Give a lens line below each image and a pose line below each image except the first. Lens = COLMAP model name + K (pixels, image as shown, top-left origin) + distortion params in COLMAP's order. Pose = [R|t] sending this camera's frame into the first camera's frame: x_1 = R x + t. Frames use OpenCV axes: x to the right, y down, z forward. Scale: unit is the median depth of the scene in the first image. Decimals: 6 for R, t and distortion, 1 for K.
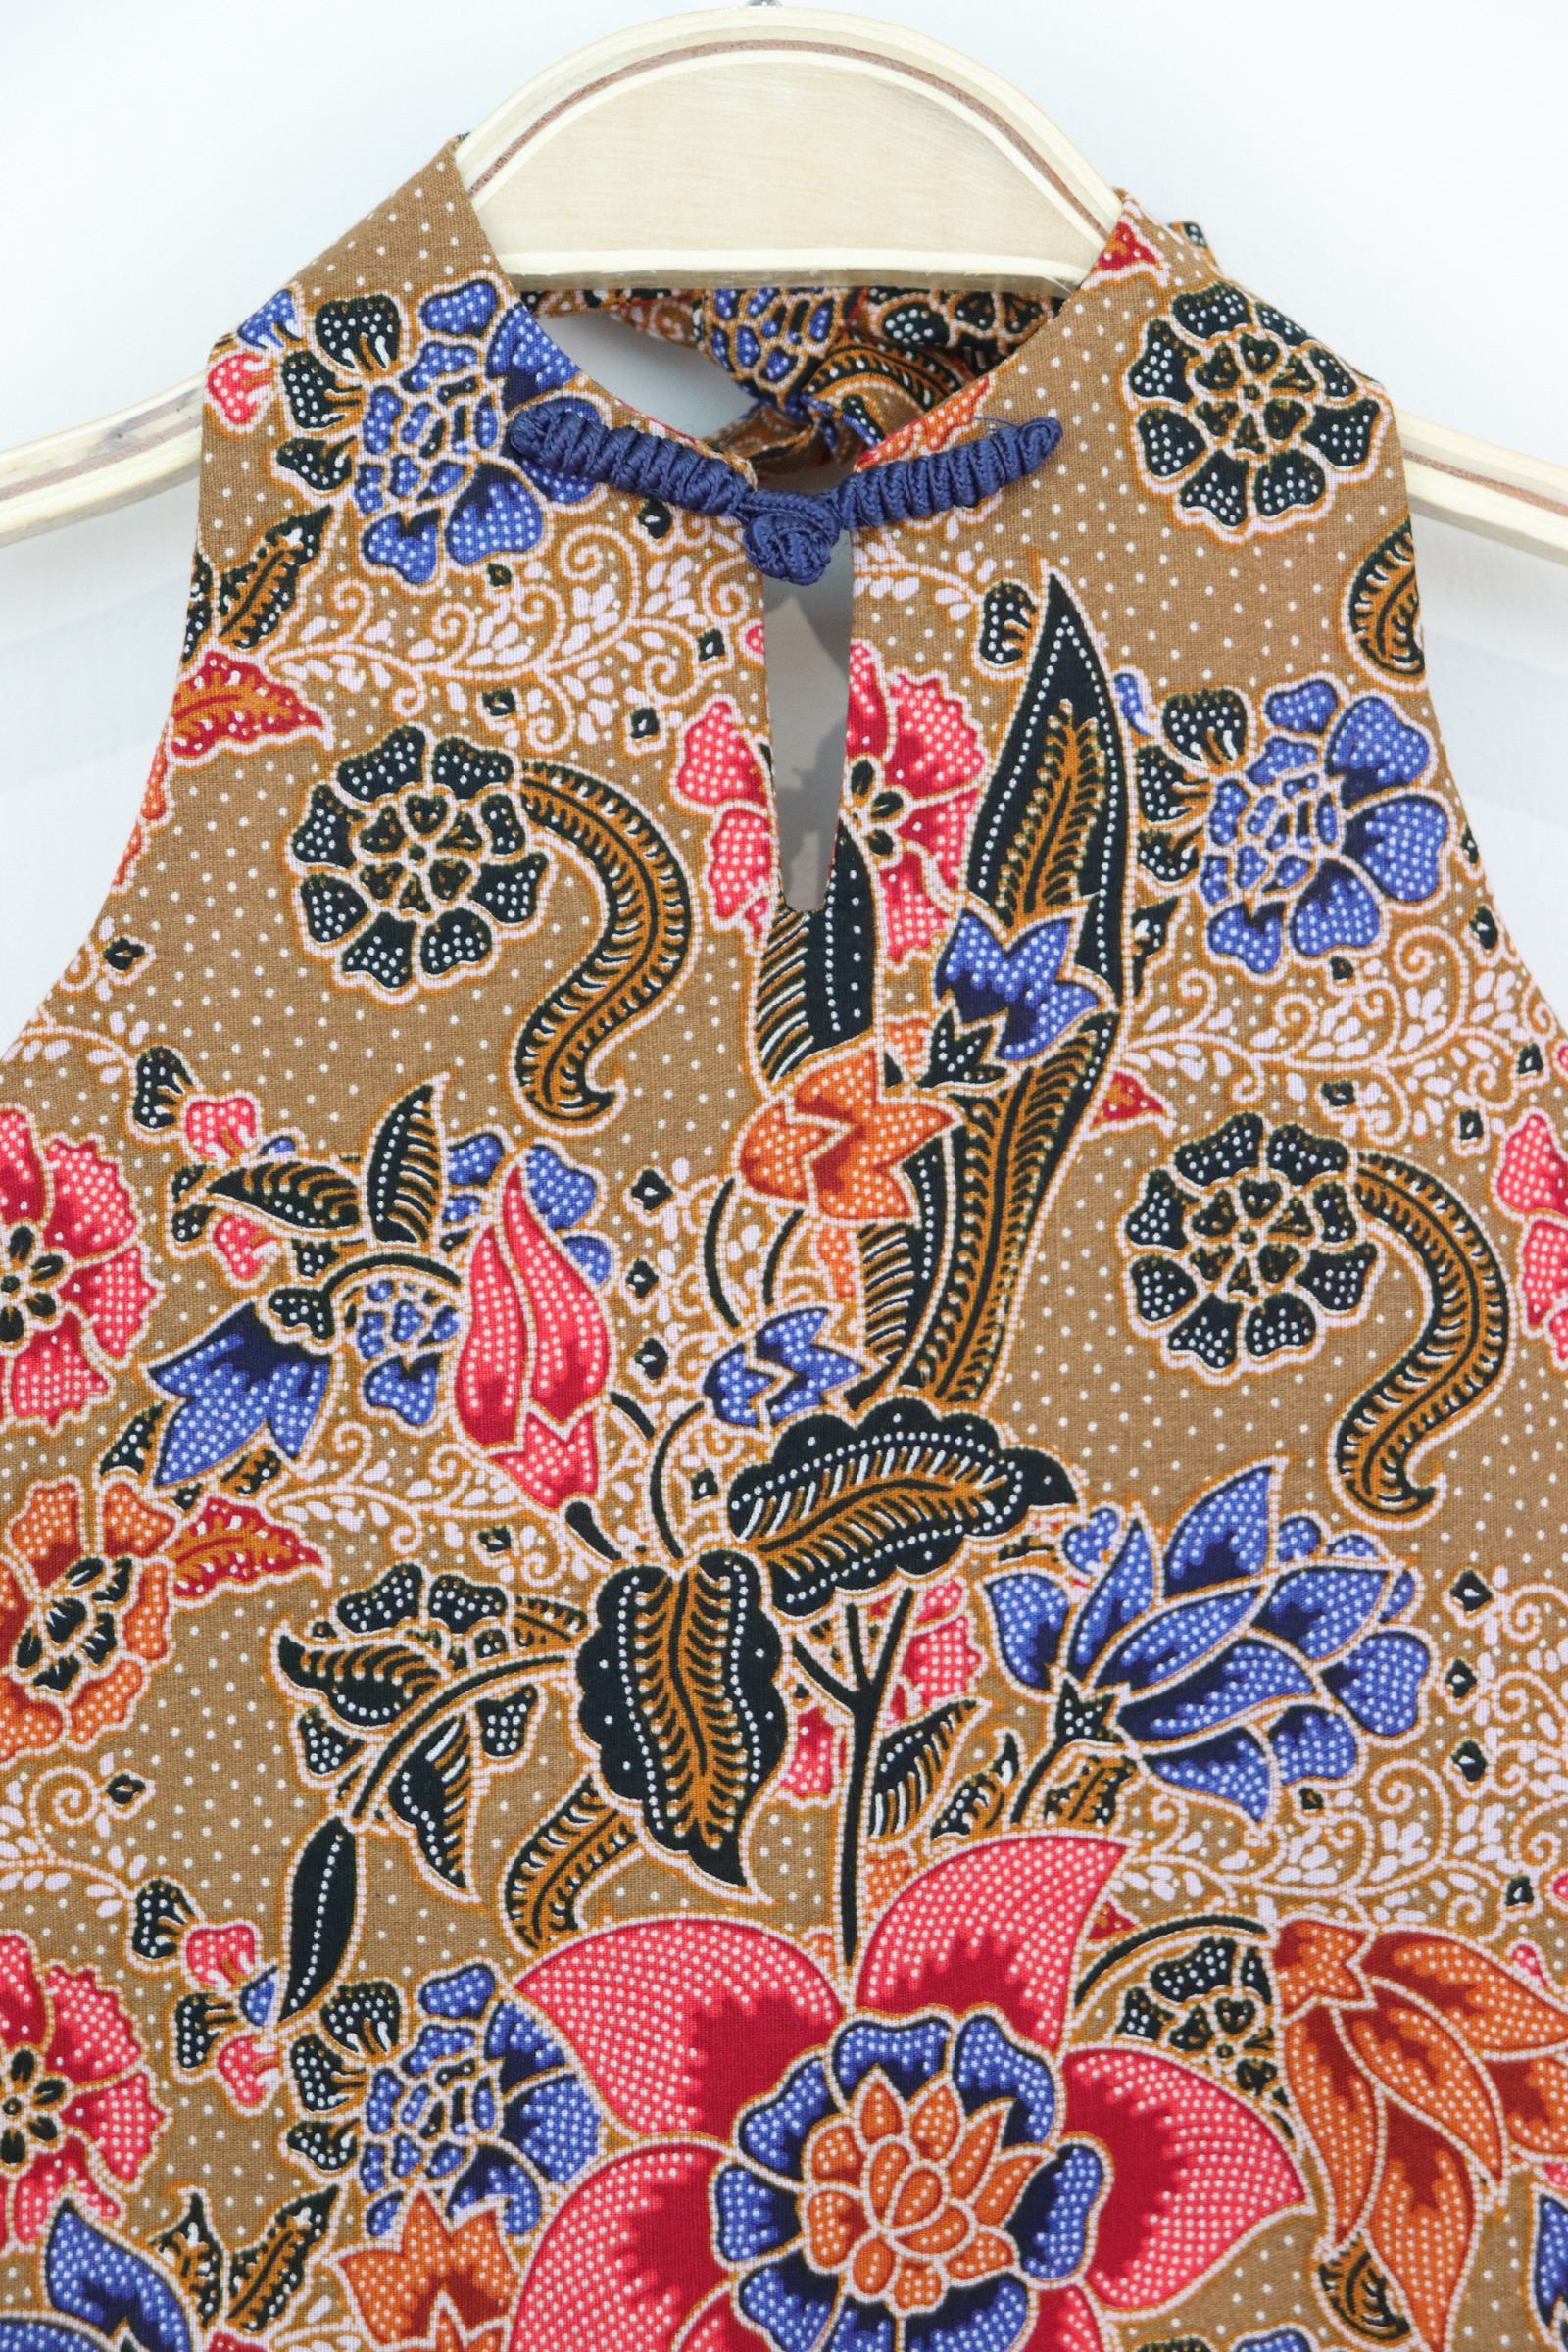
lens RADIAL K [[4979.7, 0, 765.0], [0, 4979.7, 1173.2], [0, 0, 1]] dist [0.151299, 0.000000]
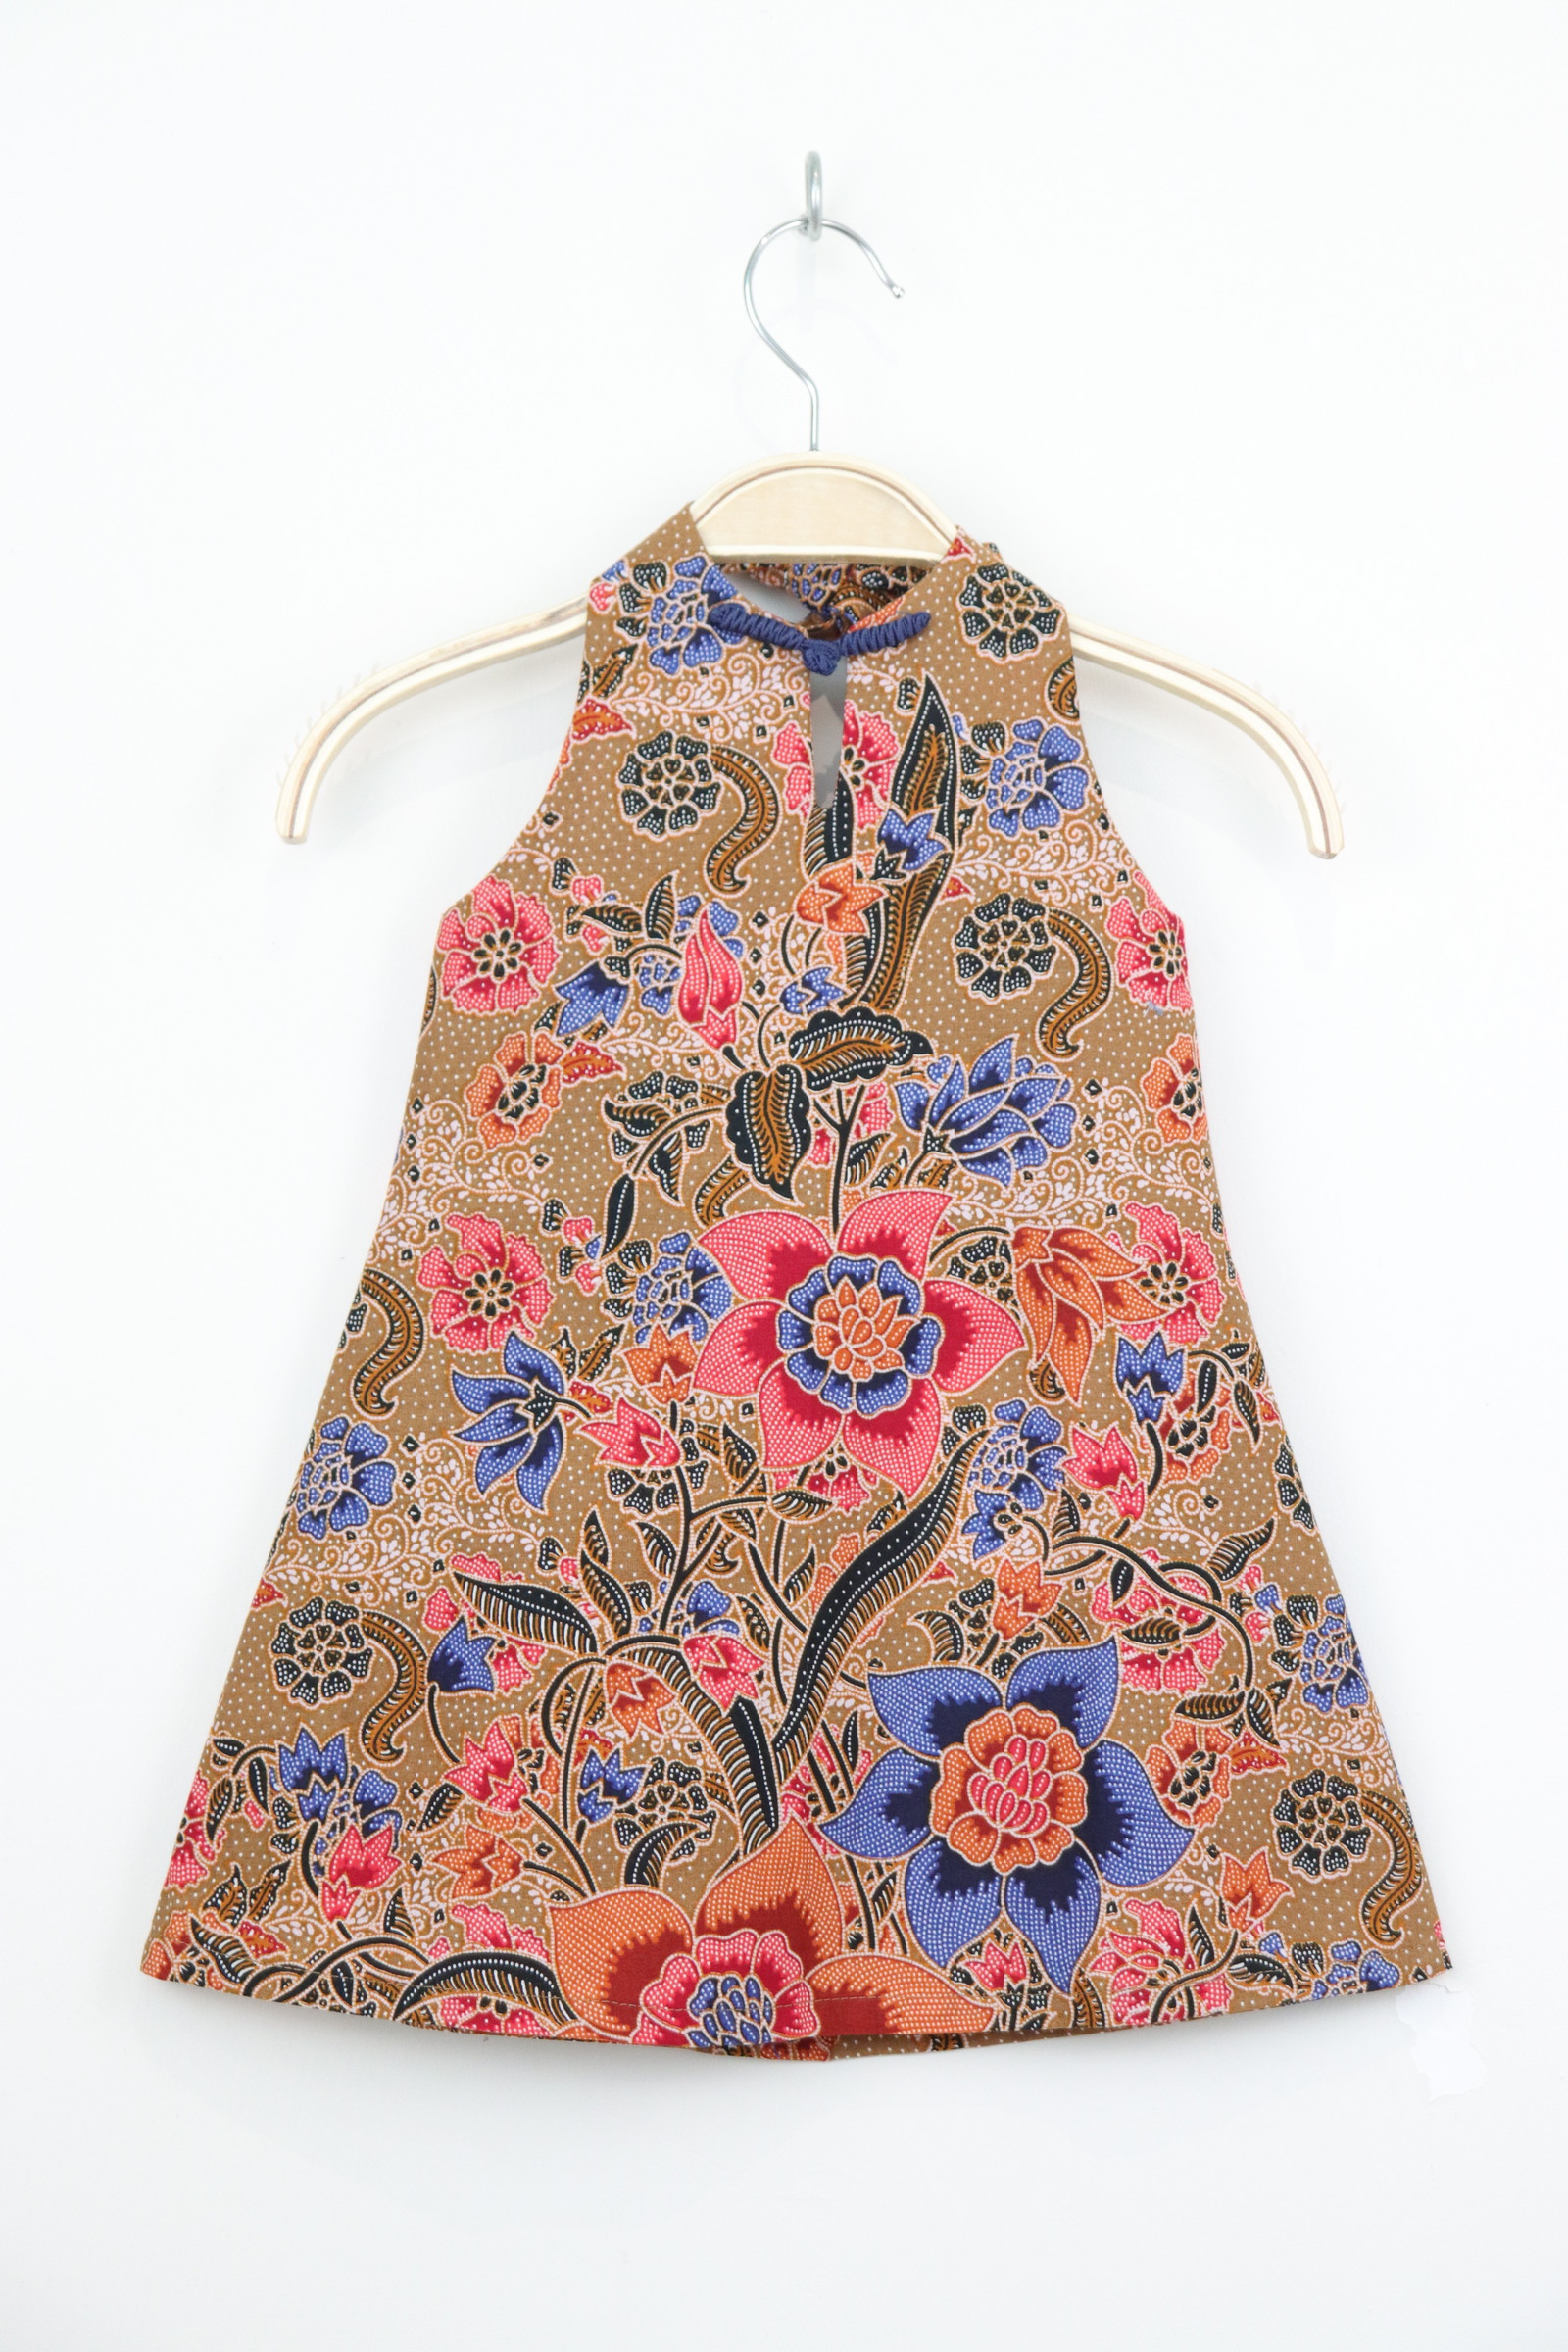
lens RADIAL K [[4979.7, 0, 673.0], [0, 4979.7, 1107.7], [0, 0, 1]] dist [0.151299, 0.000000]
pose [[0.998744, 0.015362, -0.047684, 0.052679], [-0.021492, 0.991173, -0.130822, 0.416622], [0.045253, 0.131683, 0.990258, -1.418433]]
